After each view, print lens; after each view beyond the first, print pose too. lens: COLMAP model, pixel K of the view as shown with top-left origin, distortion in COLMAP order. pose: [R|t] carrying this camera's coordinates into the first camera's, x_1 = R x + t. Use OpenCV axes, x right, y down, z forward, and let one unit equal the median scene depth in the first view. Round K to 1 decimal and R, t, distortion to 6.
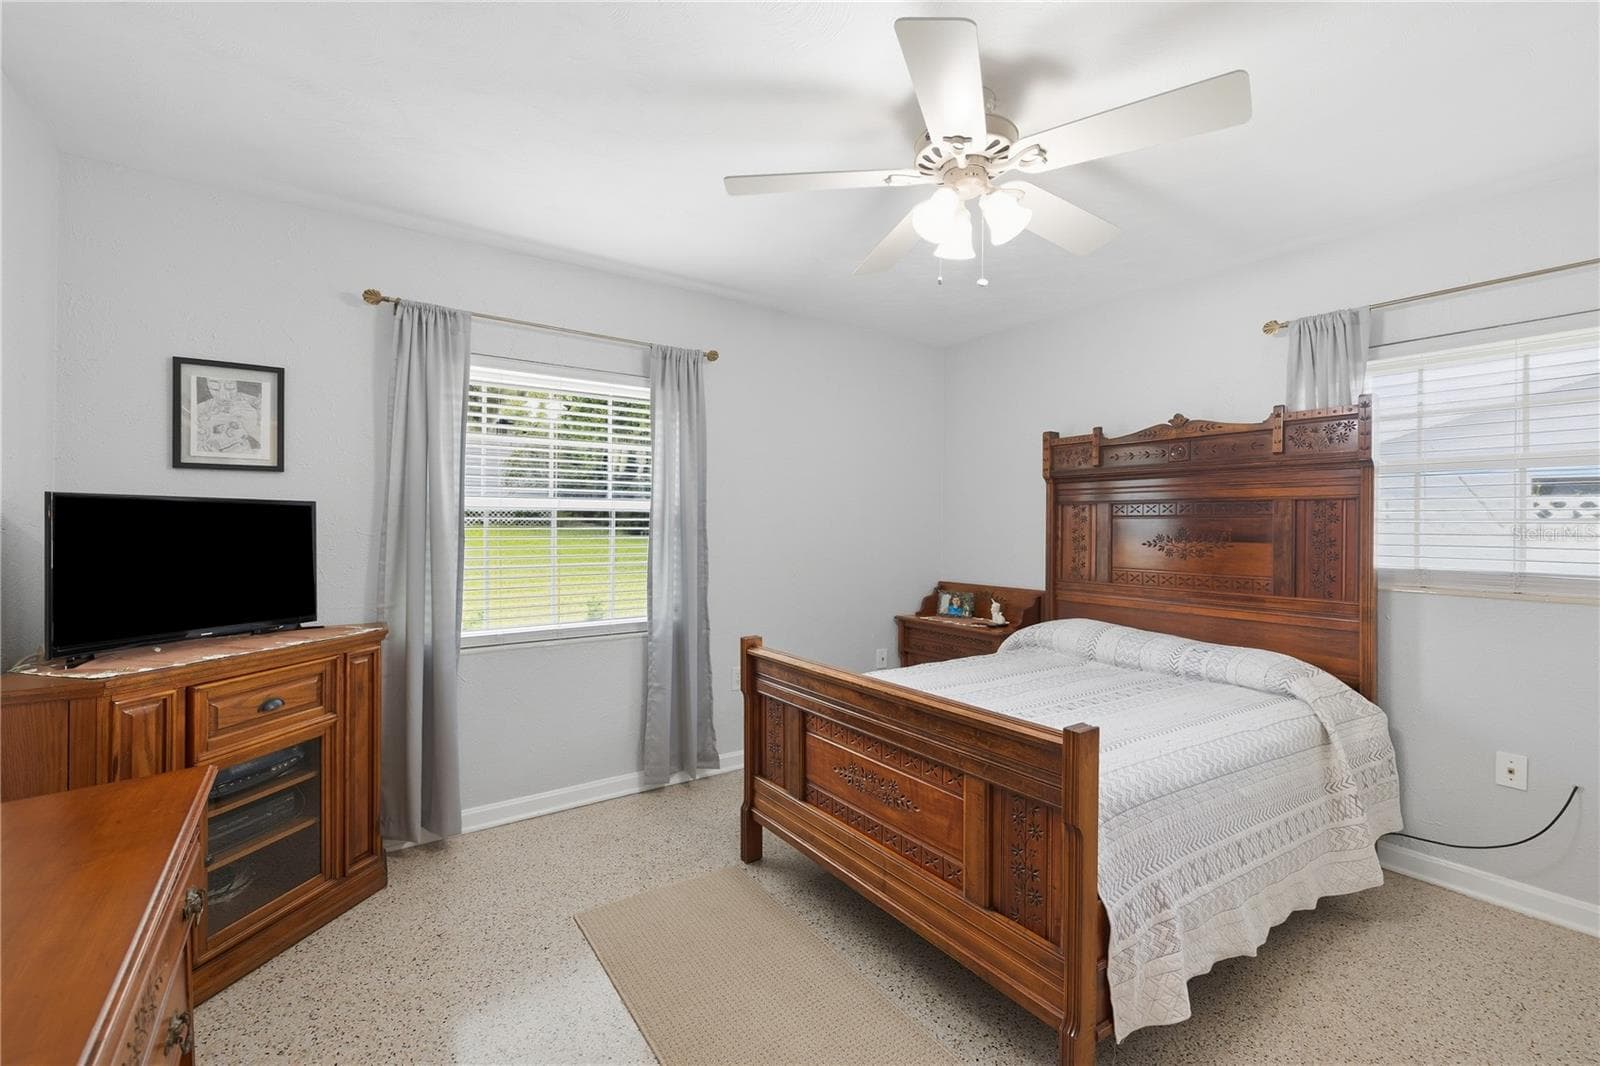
lens RADIAL K [[673.6, 0, 798.0], [0, 673.6, 515.0], [0, 0, 1]] dist [-0.000578, 0.000017]
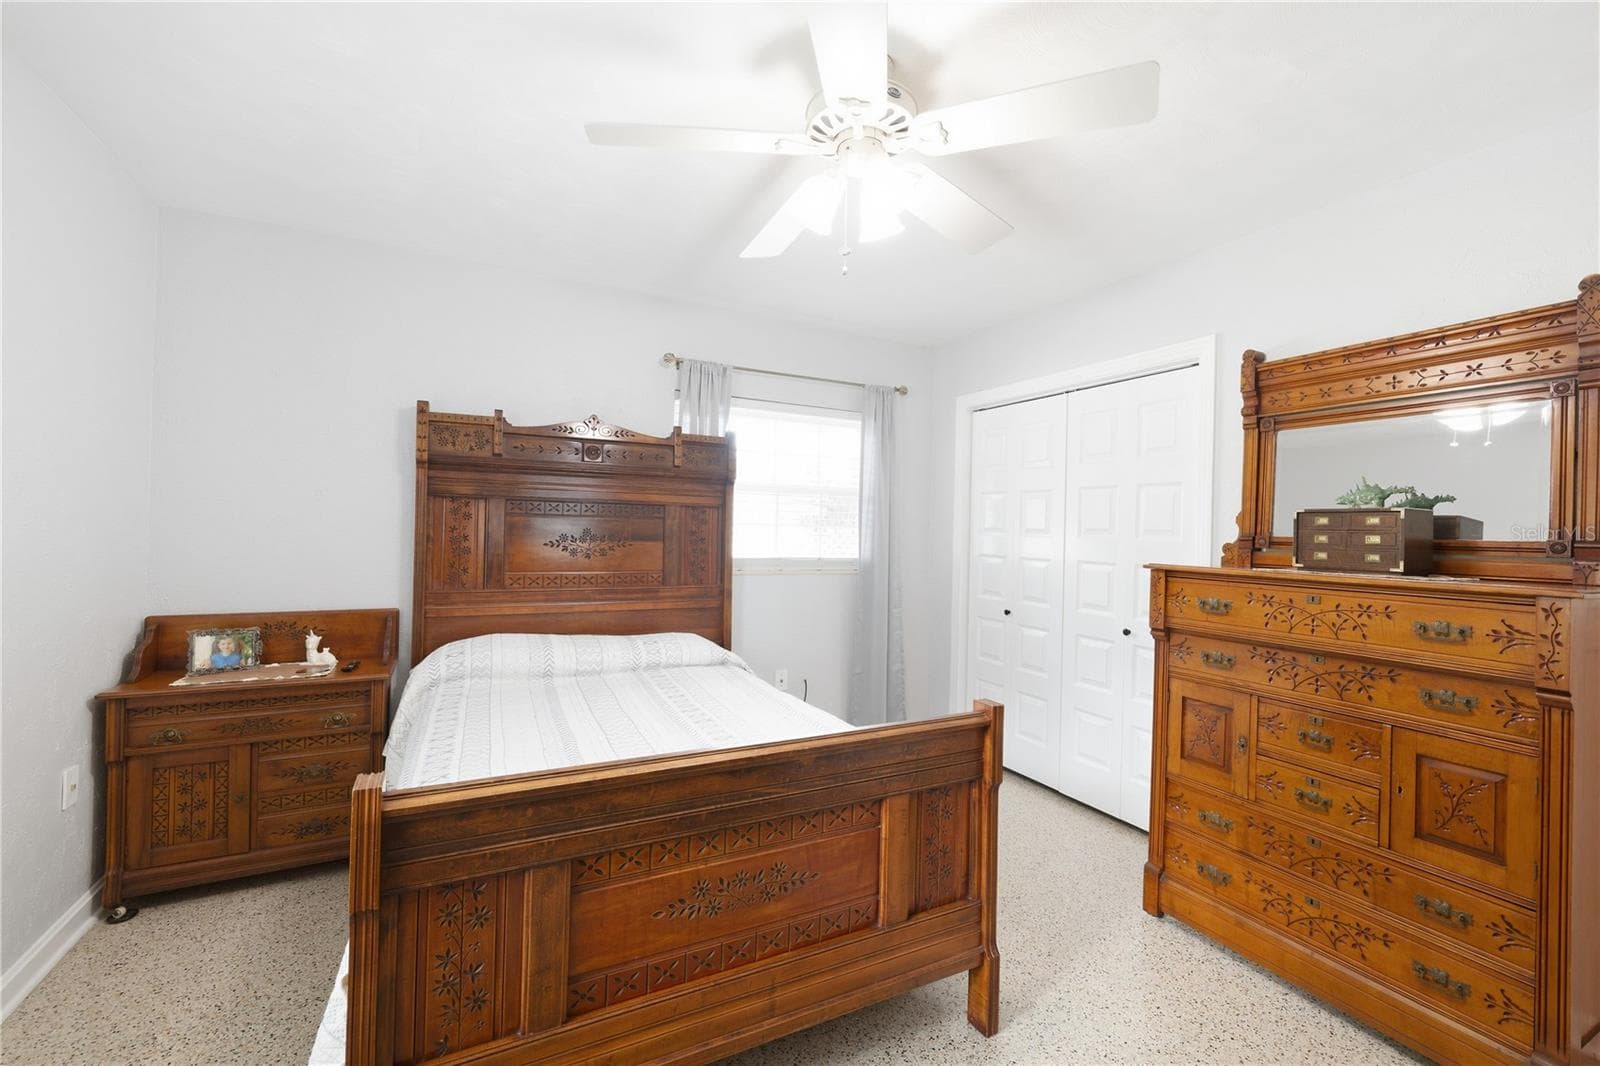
lens RADIAL K [[673.6, 0, 798.0], [0, 673.6, 515.0], [0, 0, 1]] dist [-0.000578, 0.000017]
pose [[0.139116, 0.015031, 0.990162, -0.381665], [-0.036106, 0.999297, -0.010097, -0.001004], [-0.989618, -0.034347, 0.139561, 0.533476]]
